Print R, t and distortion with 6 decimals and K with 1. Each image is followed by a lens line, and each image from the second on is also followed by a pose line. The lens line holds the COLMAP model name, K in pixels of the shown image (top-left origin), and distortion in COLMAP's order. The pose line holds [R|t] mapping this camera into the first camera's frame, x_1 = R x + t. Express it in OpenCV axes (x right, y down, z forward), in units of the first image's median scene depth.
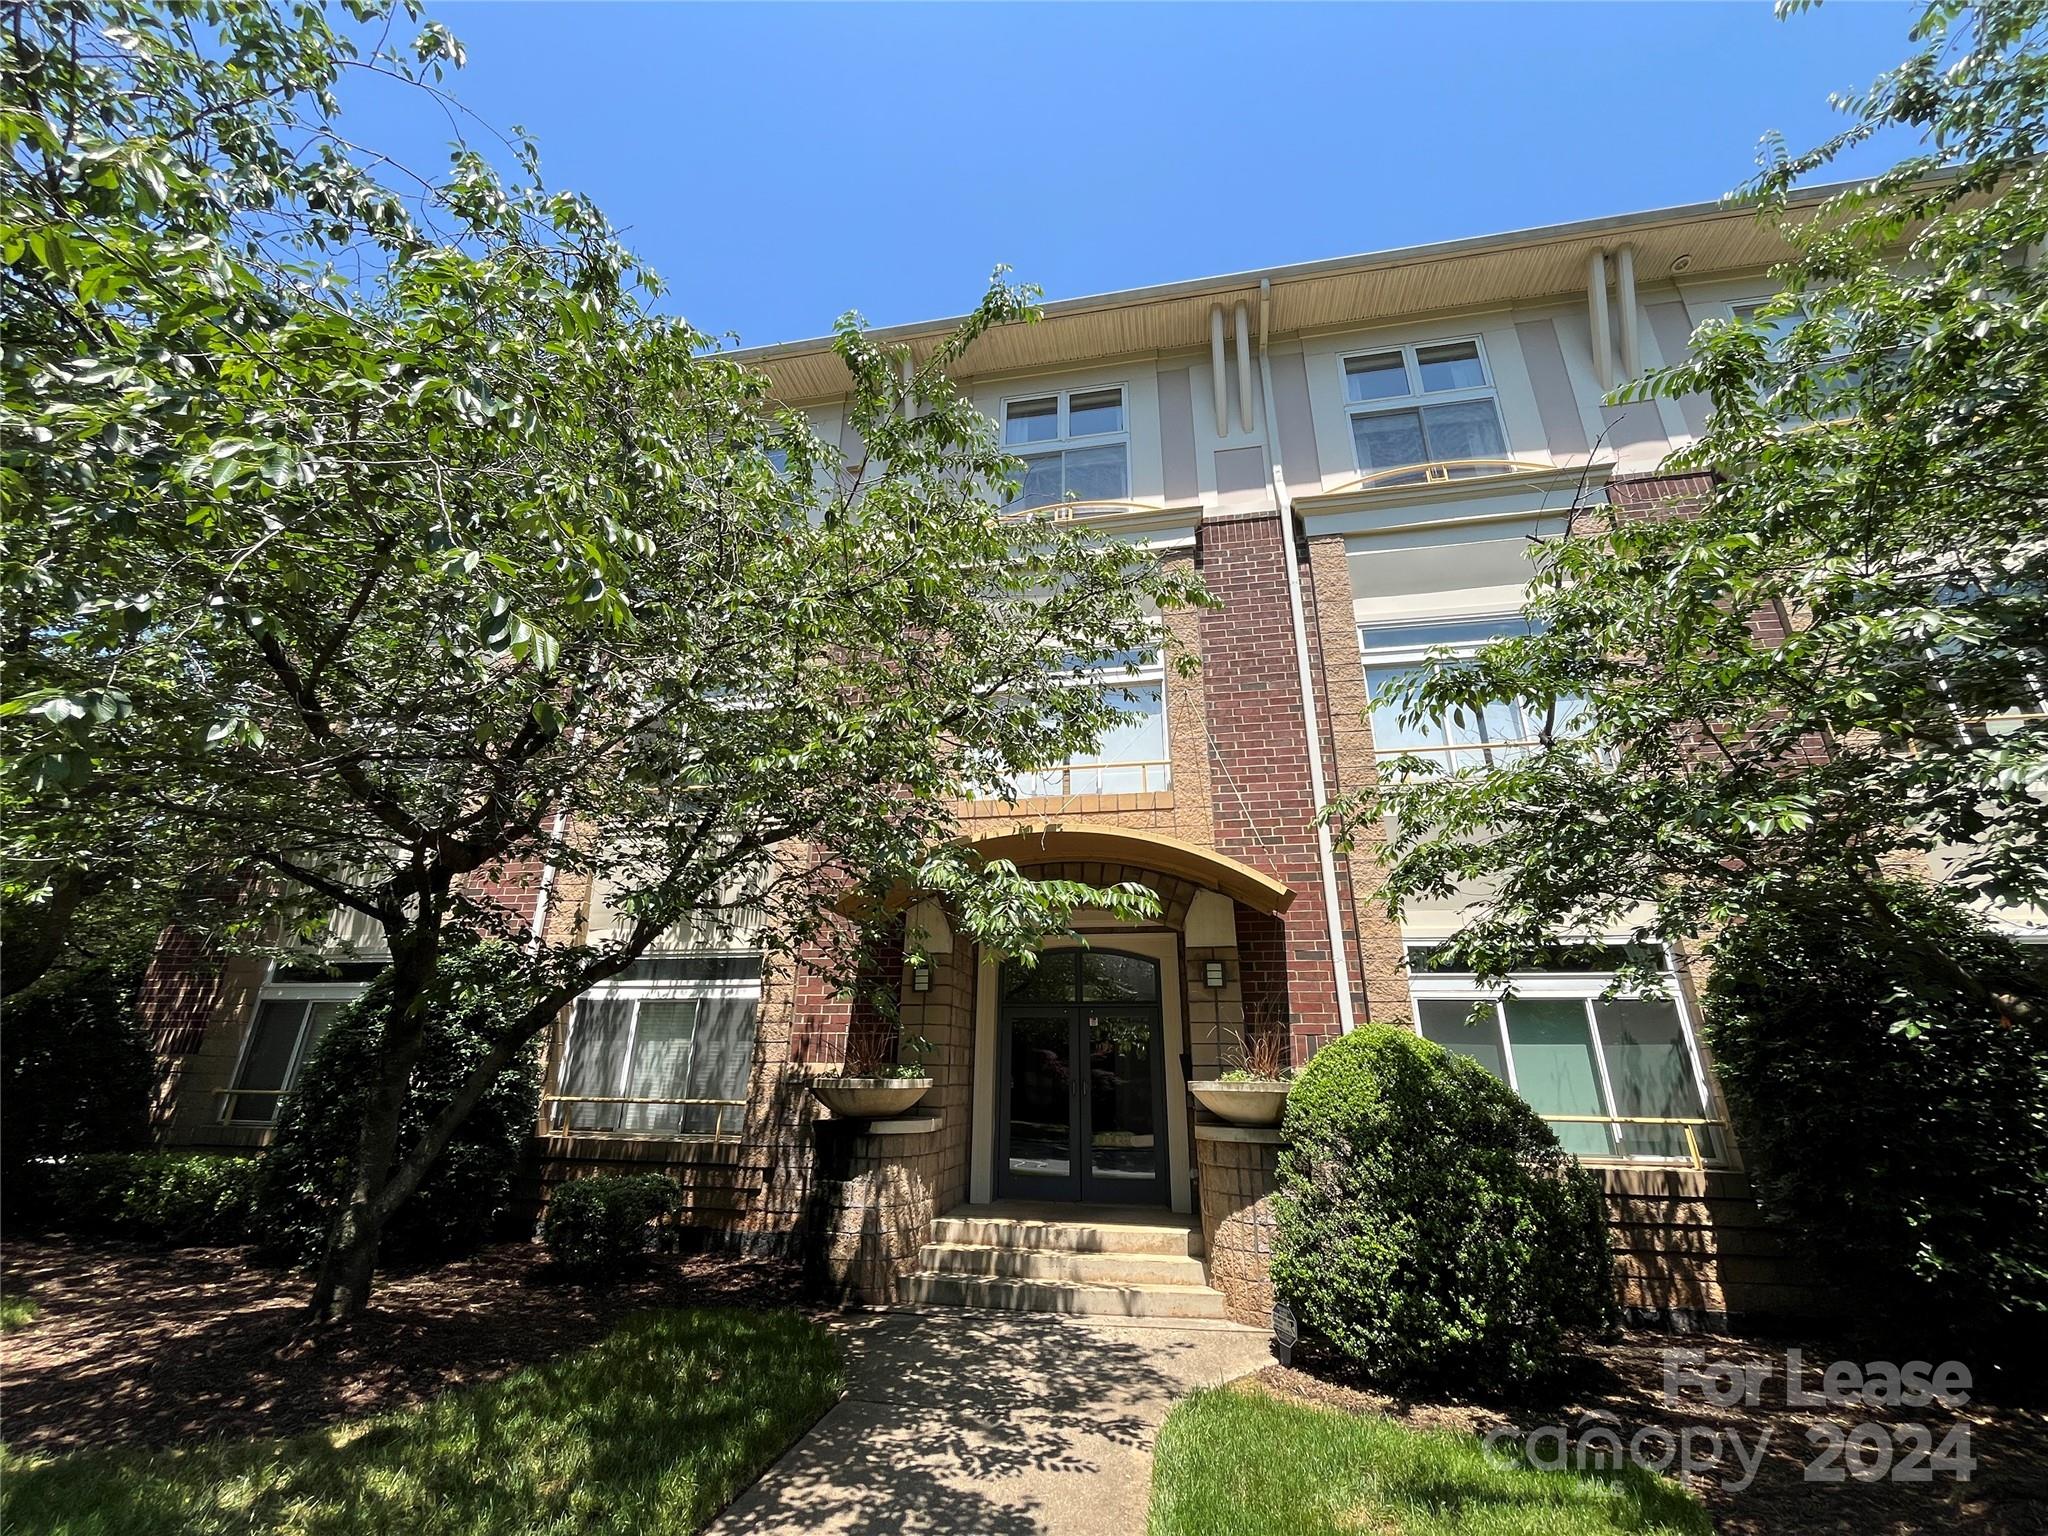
lens RADIAL K [[831.5, 0, 1024.5], [0, 831.5, 769.4], [0, 0, 1]] dist [-0.002650, -0.000541]
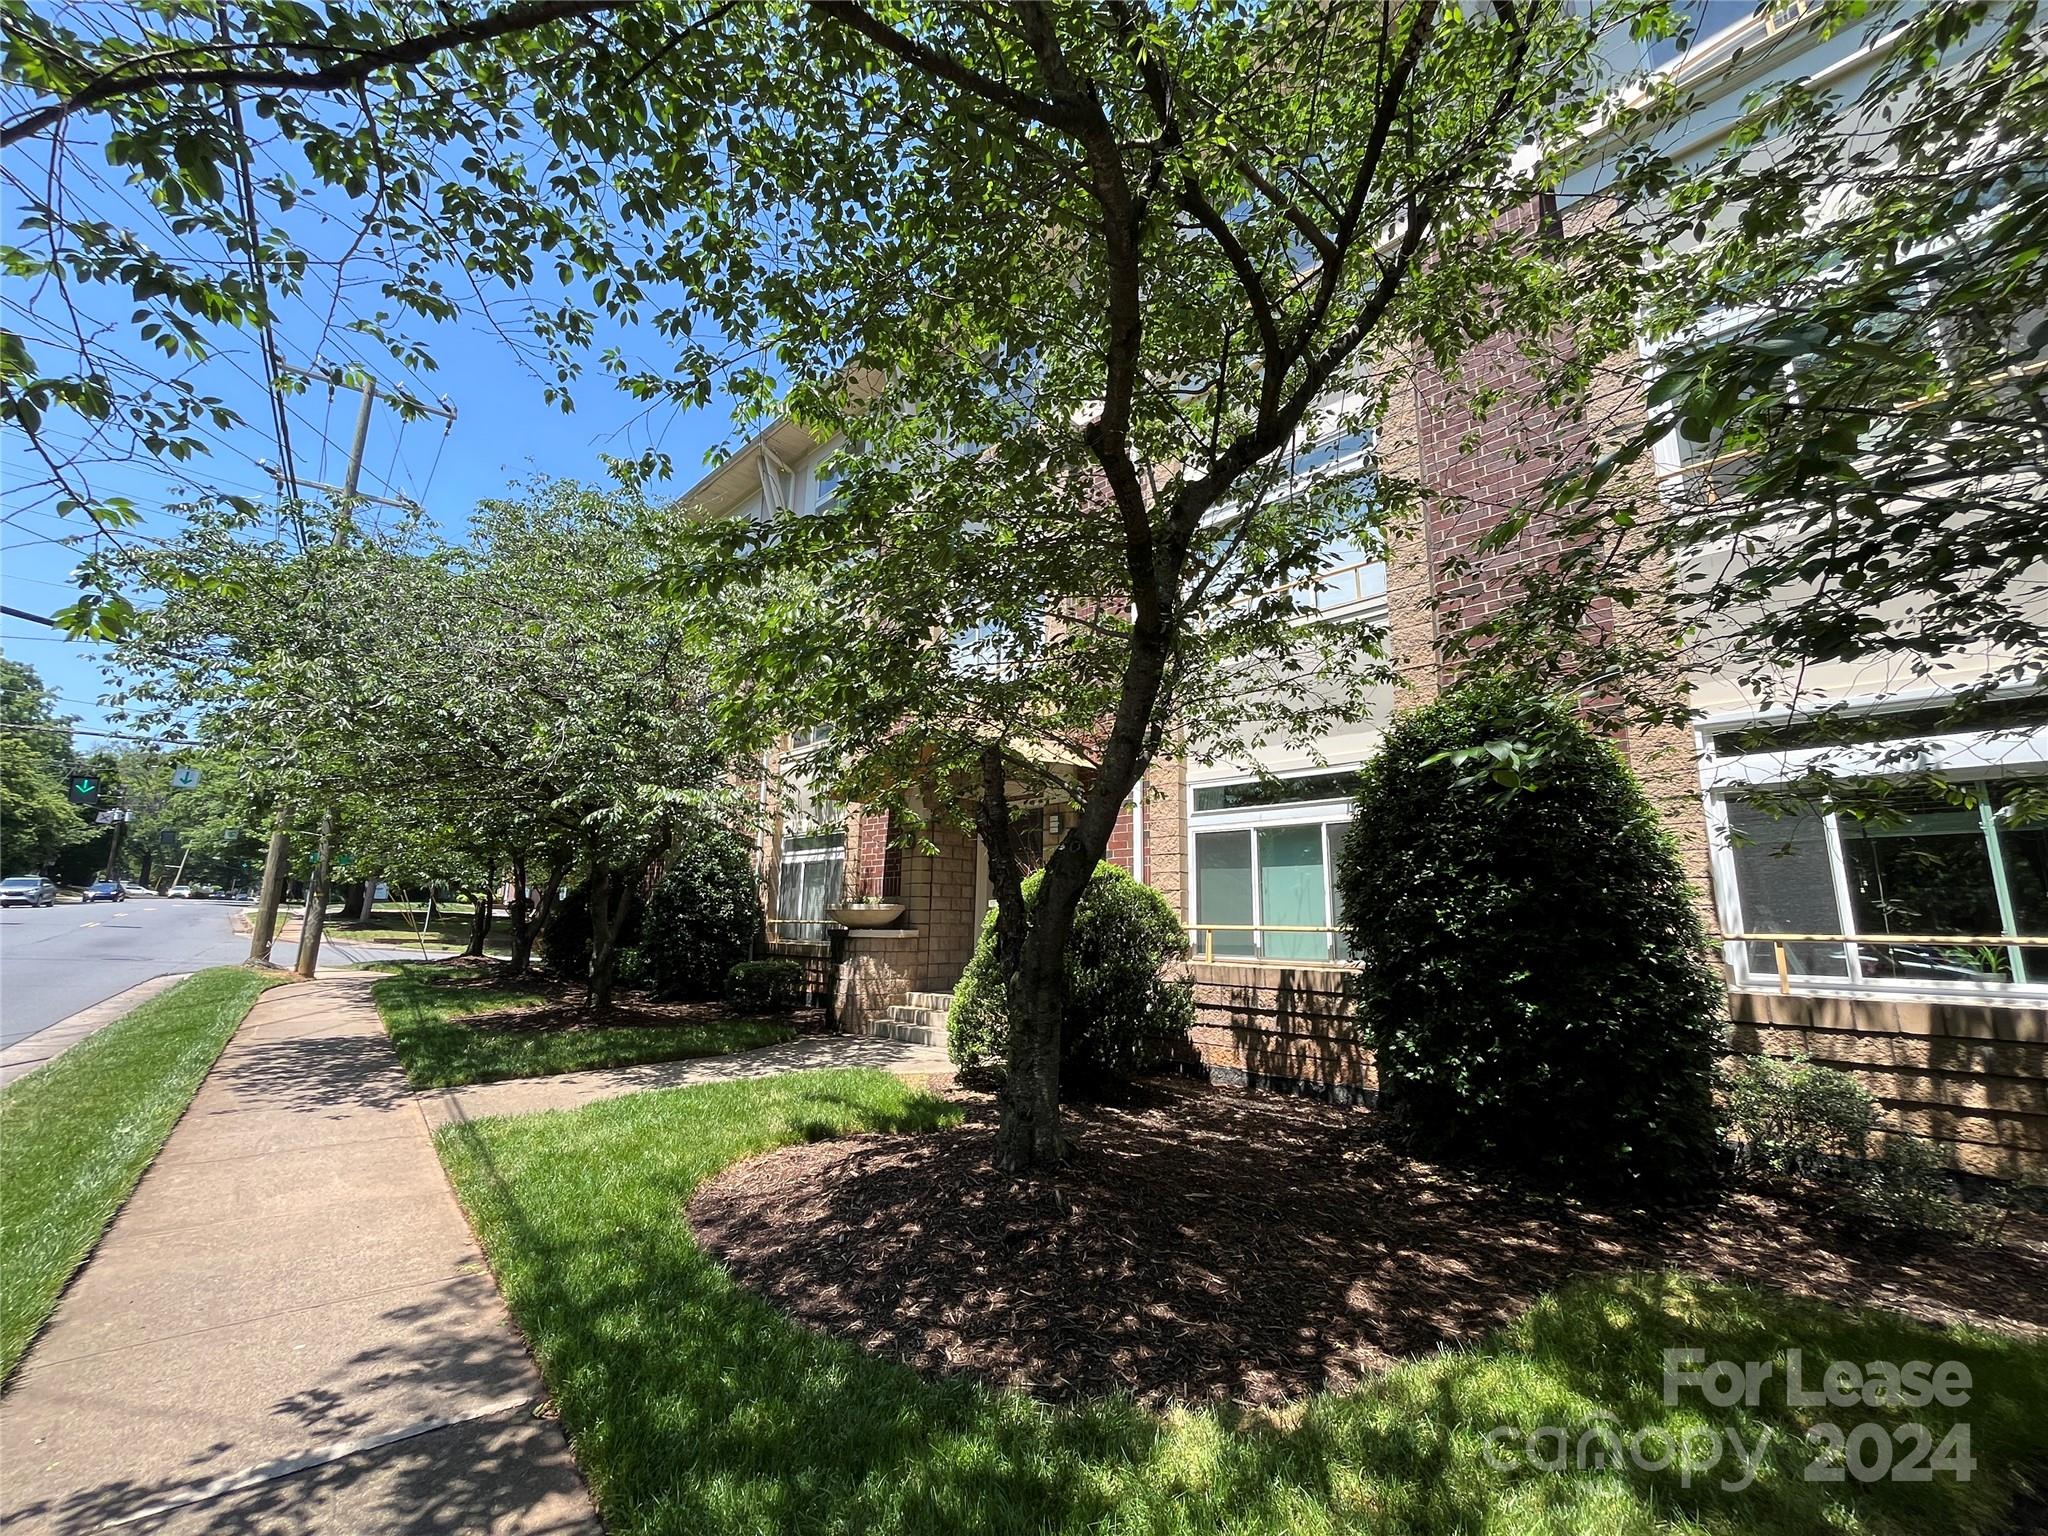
lens RADIAL K [[831.5, 0, 1024.8], [0, 831.5, 764.9], [0, 0, 1]] dist [-0.002650, -0.000541]
pose [[0.827943, -0.108771, -0.550163, 1.050635], [0.198979, 0.974162, 0.106845, 0.010707], [0.524326, -0.197933, 0.828194, -0.087391]]
